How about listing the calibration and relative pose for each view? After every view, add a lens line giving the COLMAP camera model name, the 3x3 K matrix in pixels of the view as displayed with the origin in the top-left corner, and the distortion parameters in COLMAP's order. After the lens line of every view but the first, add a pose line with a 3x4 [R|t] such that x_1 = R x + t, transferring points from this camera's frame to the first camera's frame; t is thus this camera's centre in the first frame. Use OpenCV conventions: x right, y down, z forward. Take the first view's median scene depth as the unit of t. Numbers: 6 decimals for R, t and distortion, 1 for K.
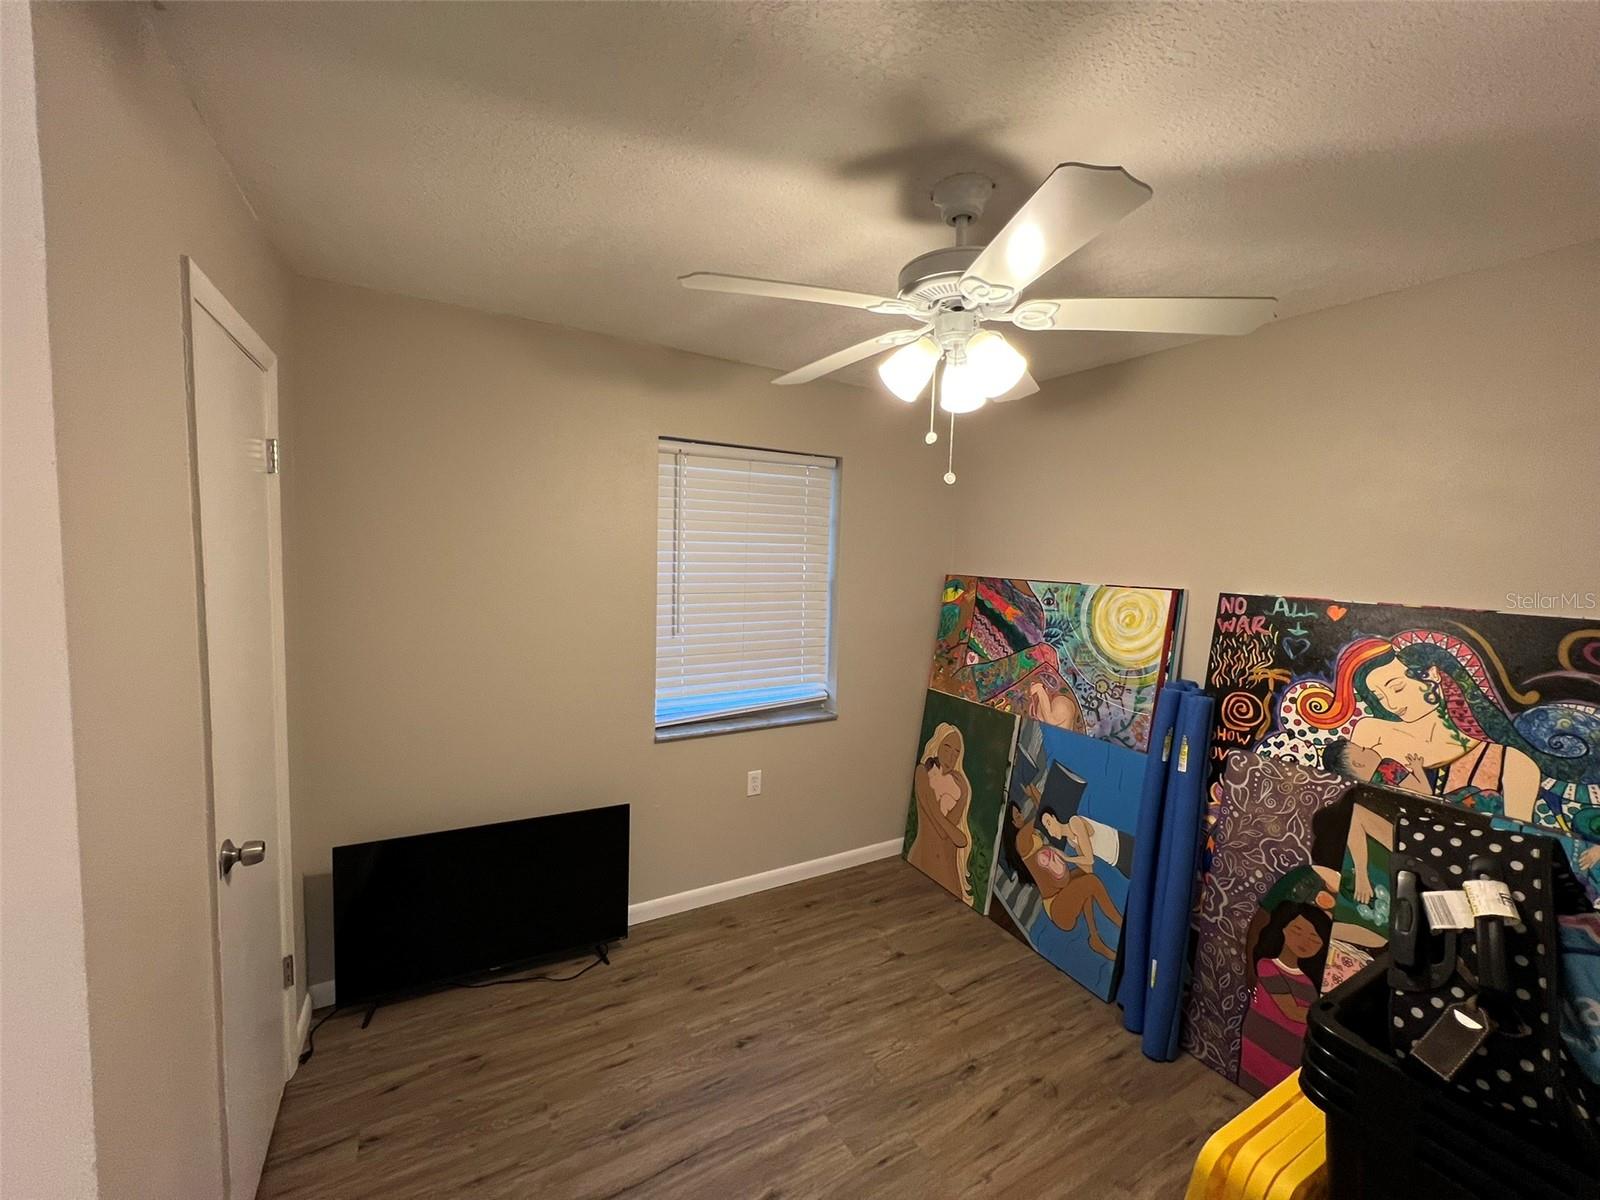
lens RADIAL K [[638.5, 0, 803.4], [0, 638.5, 600.5], [0, 0, 1]] dist [-0.002305, 0.000547]
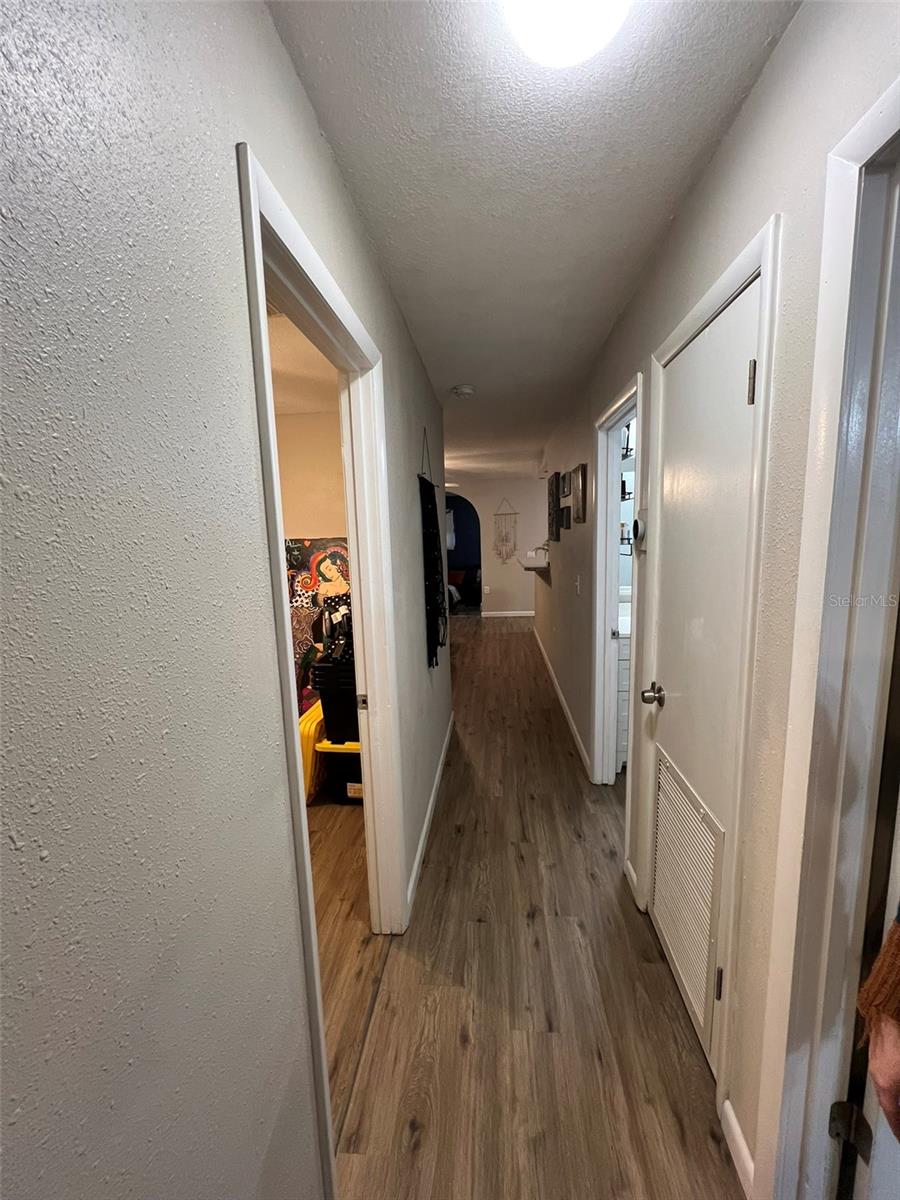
lens RADIAL K [[478.9, 0, 450.5], [0, 478.9, 602.9], [0, 0, 1]] dist [-0.002305, 0.000547]
pose [[0.580972, -0.164067, 0.797216, -0.369534], [0.111823, 0.986274, 0.121483, 0.086222], [-0.806205, 0.018569, 0.591344, -0.556218]]
